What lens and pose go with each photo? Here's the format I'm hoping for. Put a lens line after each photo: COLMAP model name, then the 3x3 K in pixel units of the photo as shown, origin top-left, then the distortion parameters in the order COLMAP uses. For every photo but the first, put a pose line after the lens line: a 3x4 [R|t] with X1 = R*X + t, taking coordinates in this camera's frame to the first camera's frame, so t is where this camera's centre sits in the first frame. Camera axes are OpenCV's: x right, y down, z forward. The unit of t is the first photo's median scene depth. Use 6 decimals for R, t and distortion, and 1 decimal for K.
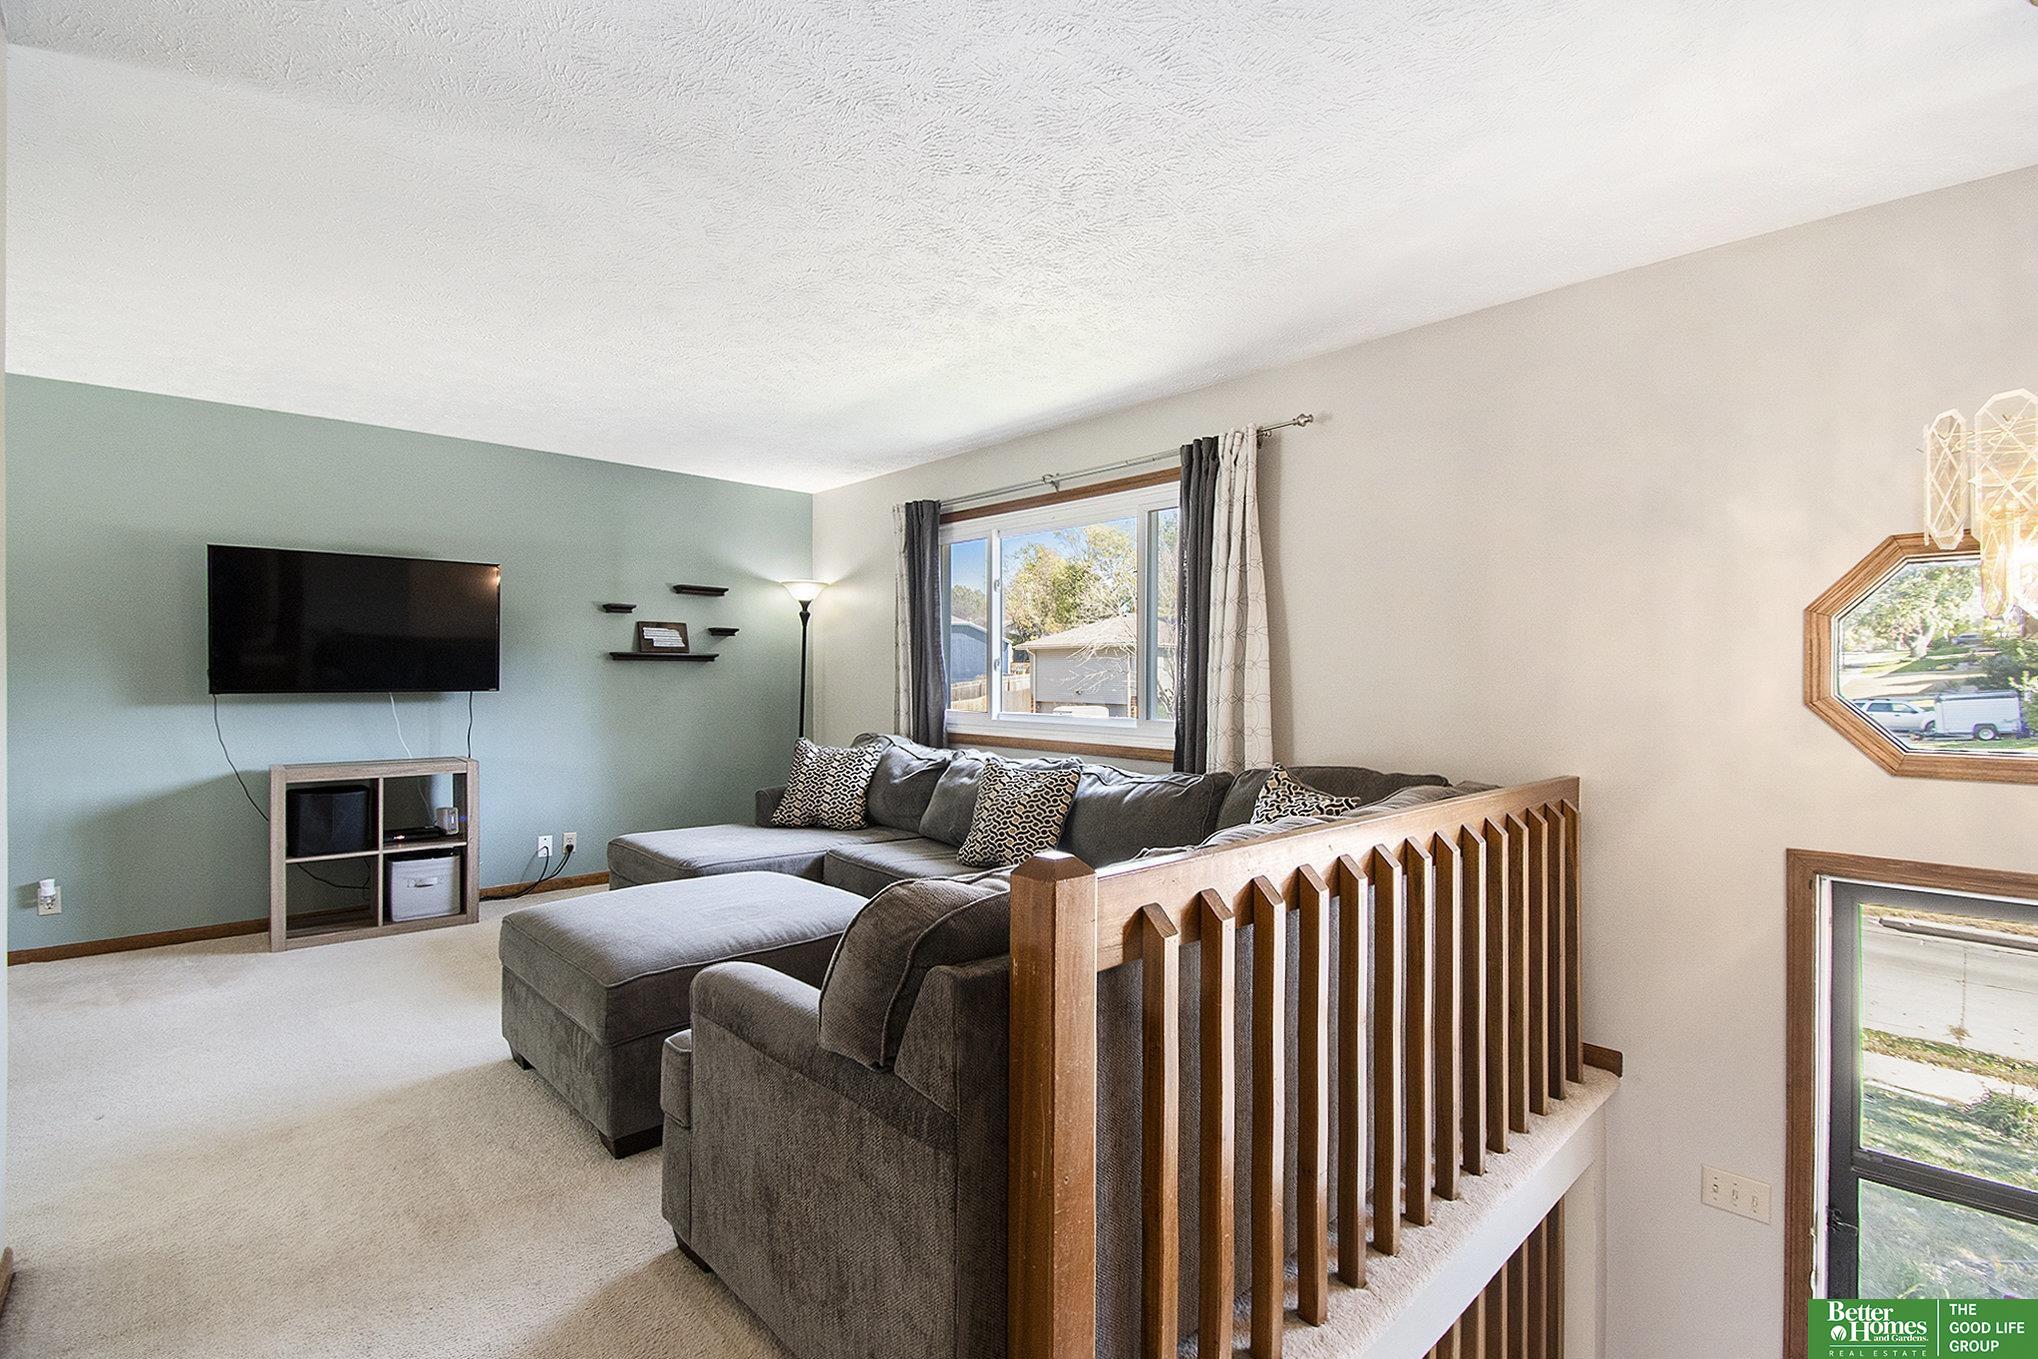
lens RADIAL K [[901.7, 0, 1019.0], [0, 901.7, 679.5], [0, 0, 1]] dist [-0.000770, -0.000403]
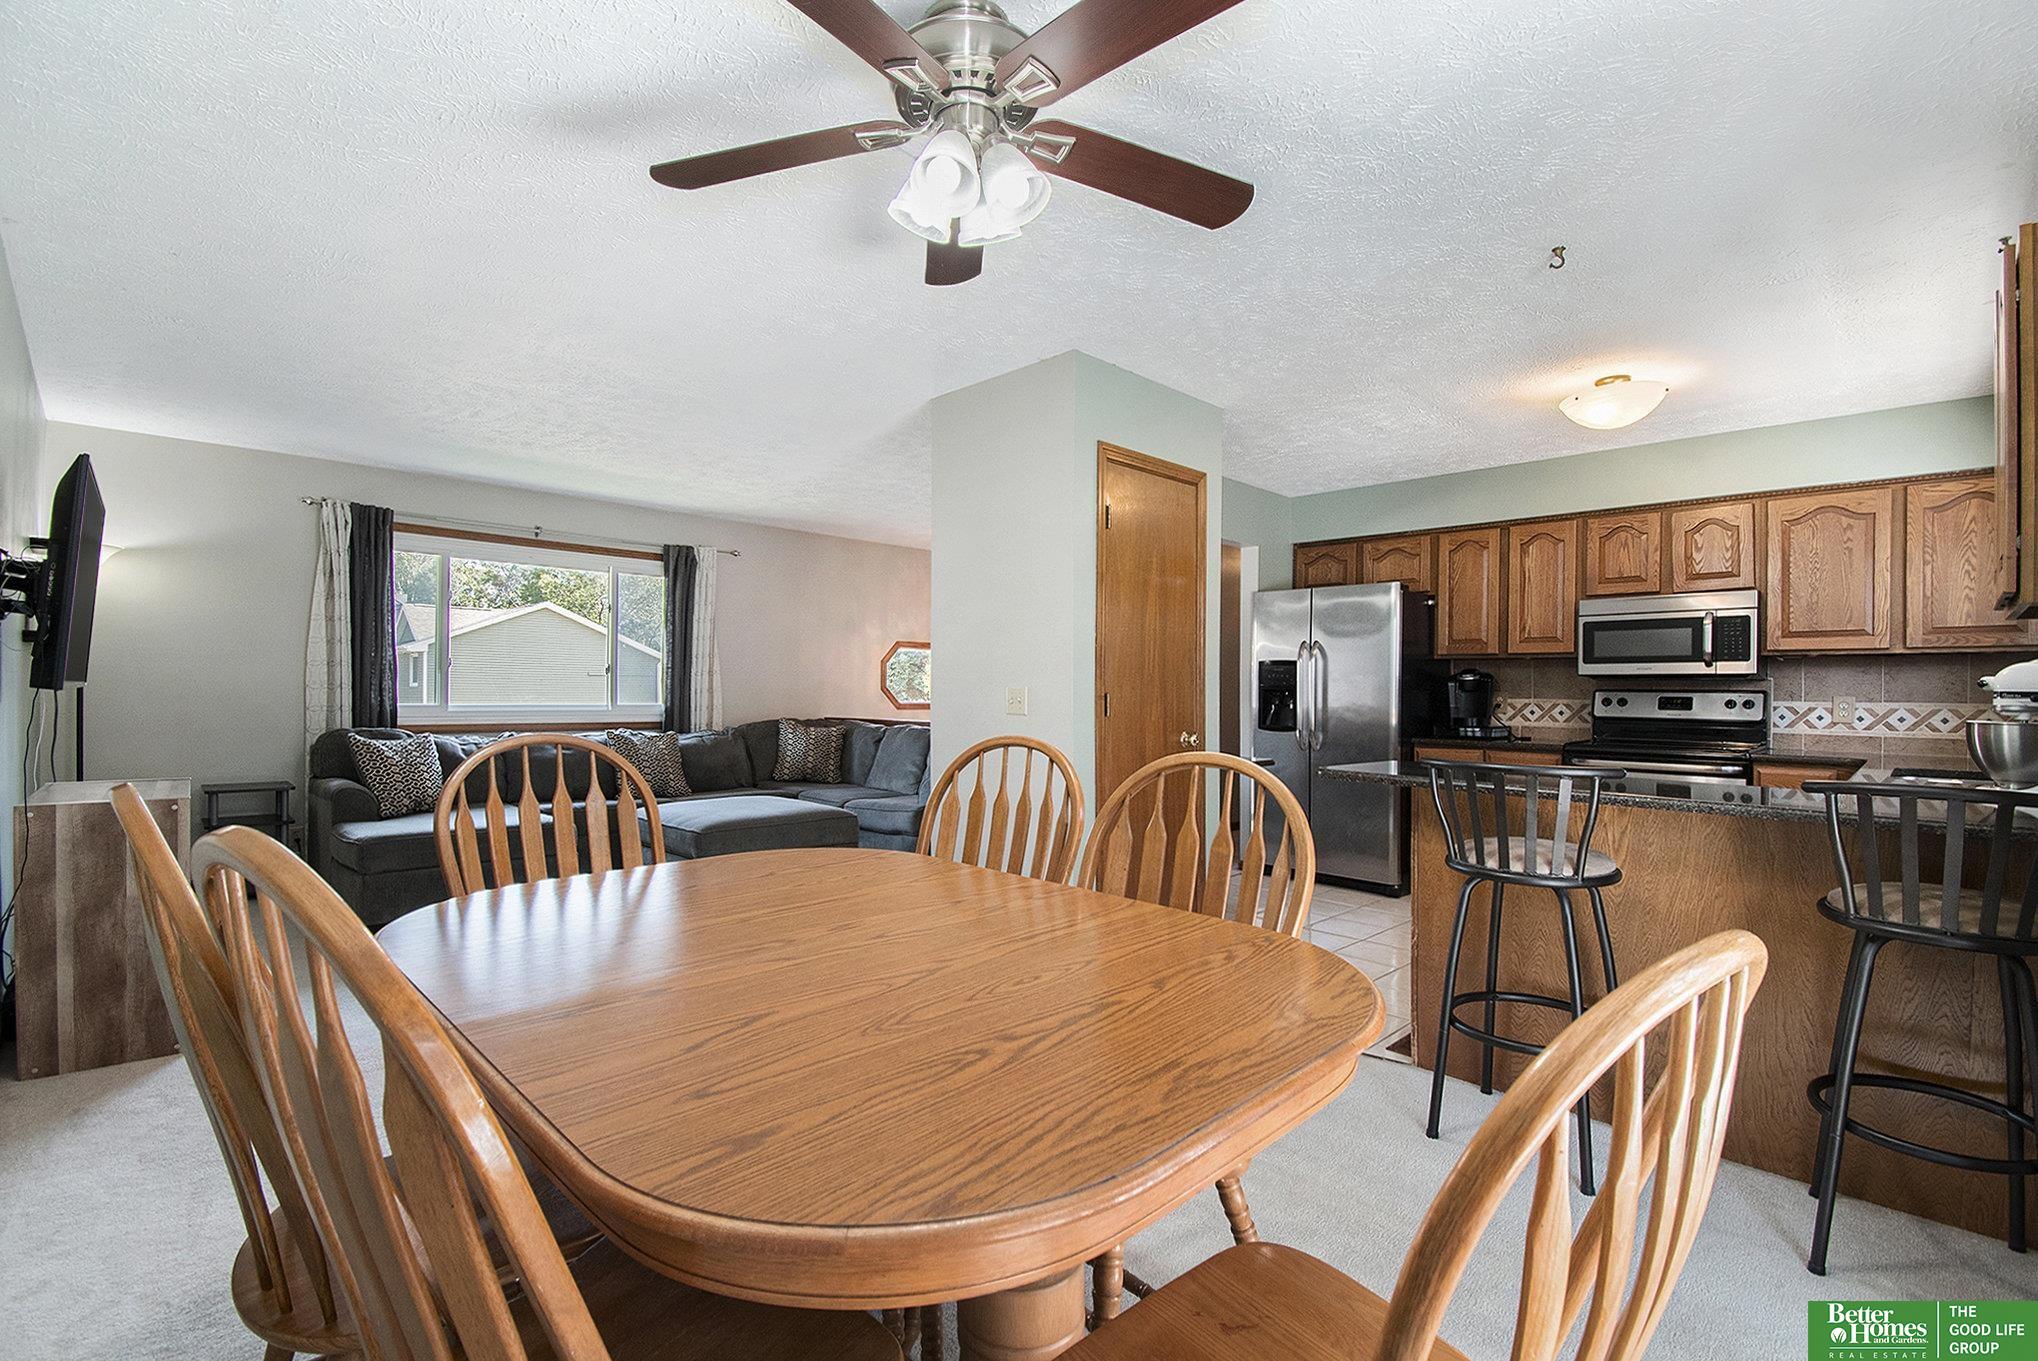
lens RADIAL K [[899.8, 0, 1004.7], [0, 899.8, 684.8], [0, 0, 1]] dist [0.002549, -0.012814]
pose [[-0.035299, 0.002544, 0.999374, -1.469608], [-0.007641, 0.999967, -0.002815, 0.009324], [-0.999348, -0.007736, -0.035278, 0.379422]]
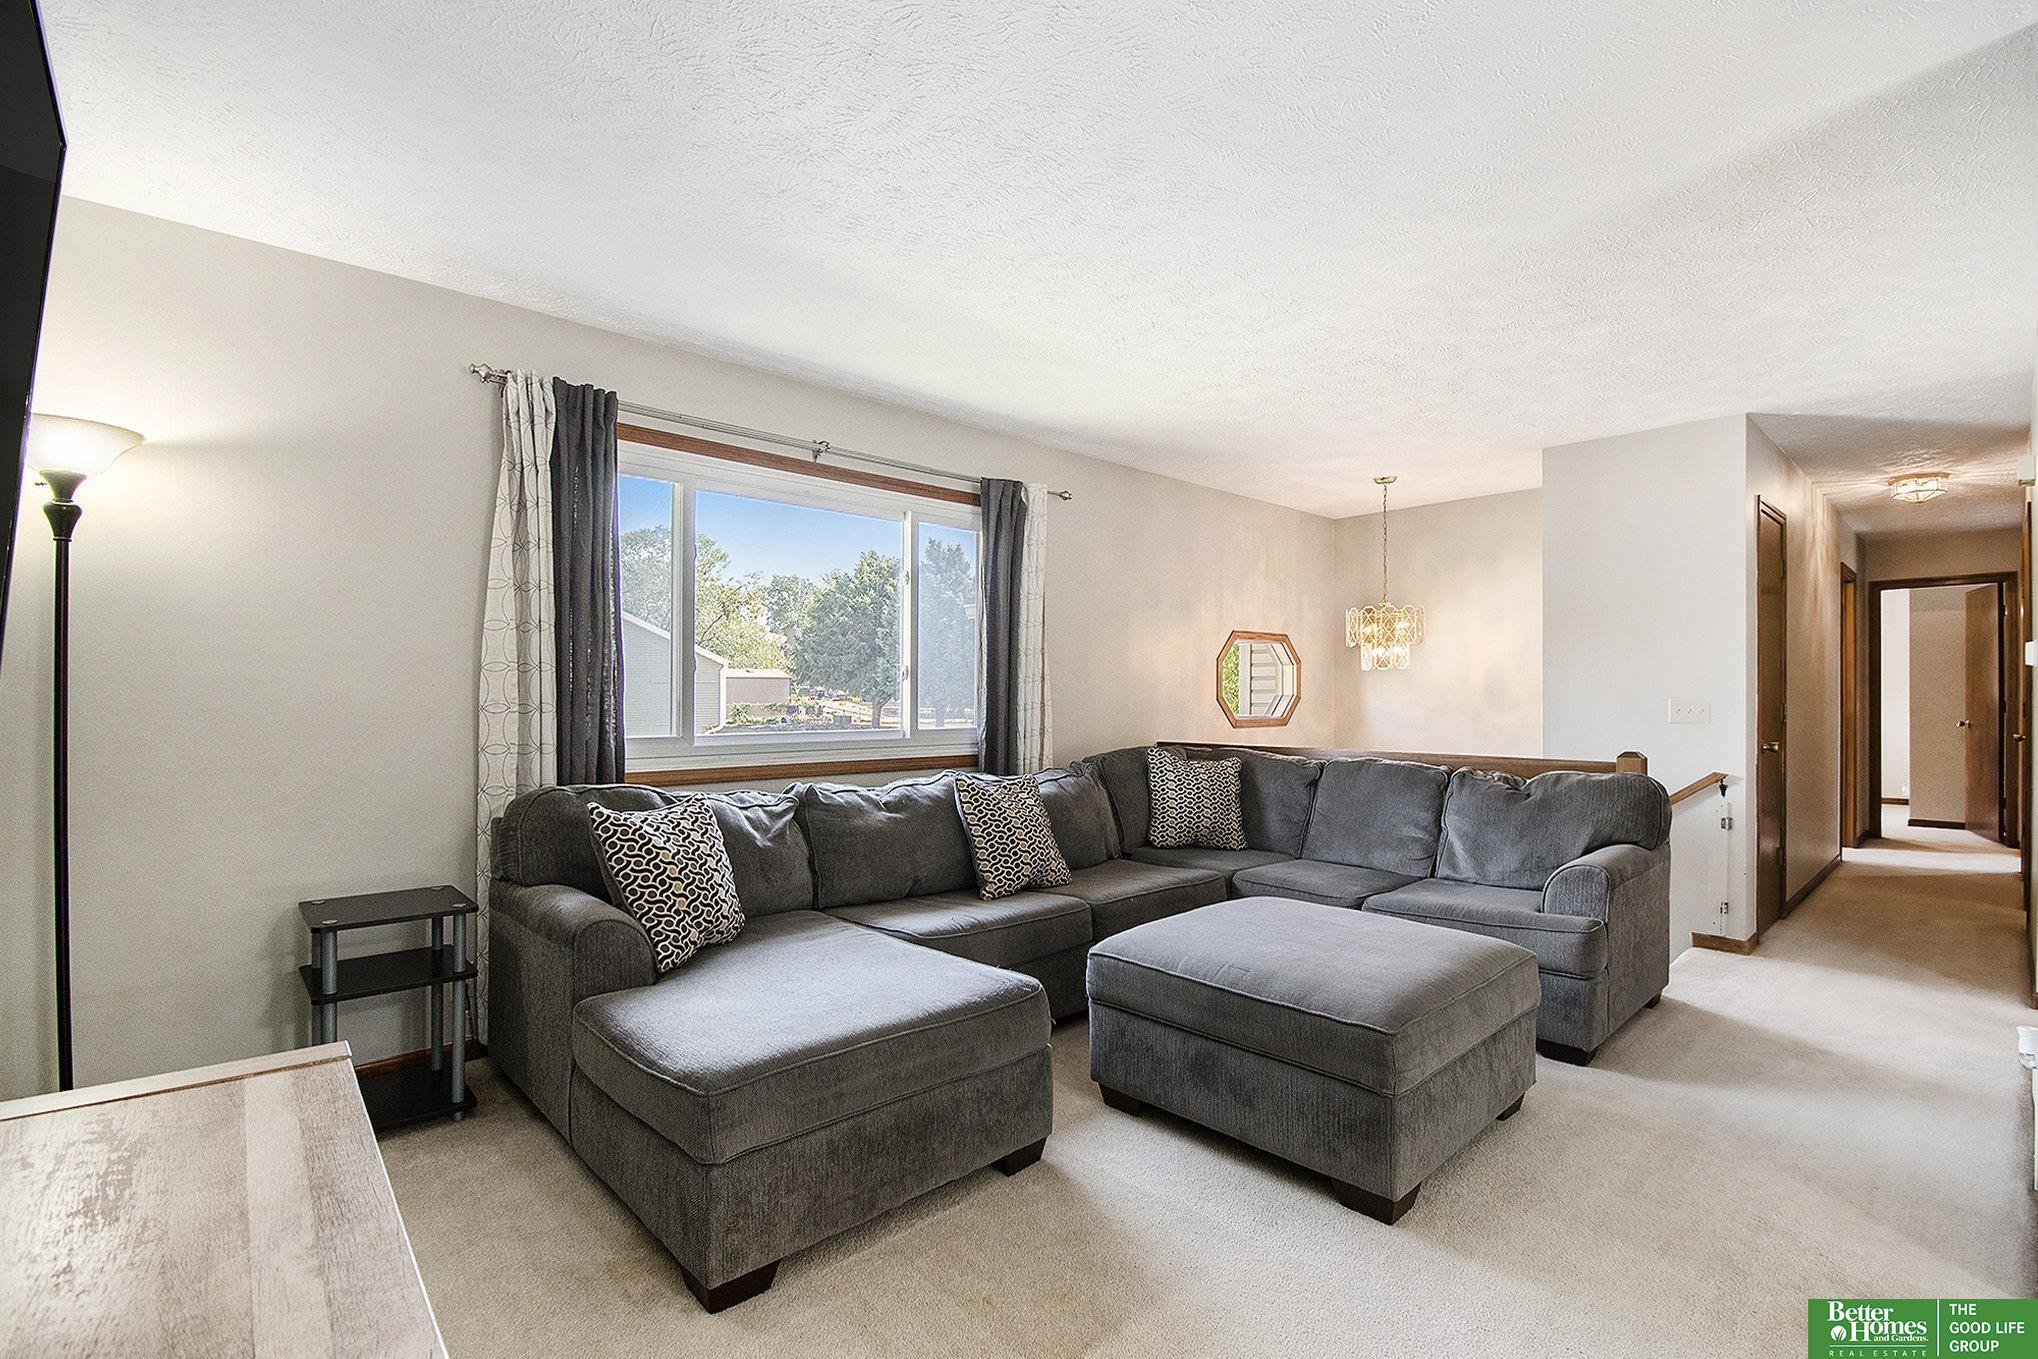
lens RADIAL K [[935.5, 0, 1019.0], [0, 935.5, 679.5], [0, 0, 1]] dist [0.001044, 0.000120]
pose [[-0.002657, 0.008850, 0.999957, -0.900415], [-0.001337, 0.999960, -0.008854, -0.001708], [-0.999996, -0.001360, -0.002645, 0.900247]]
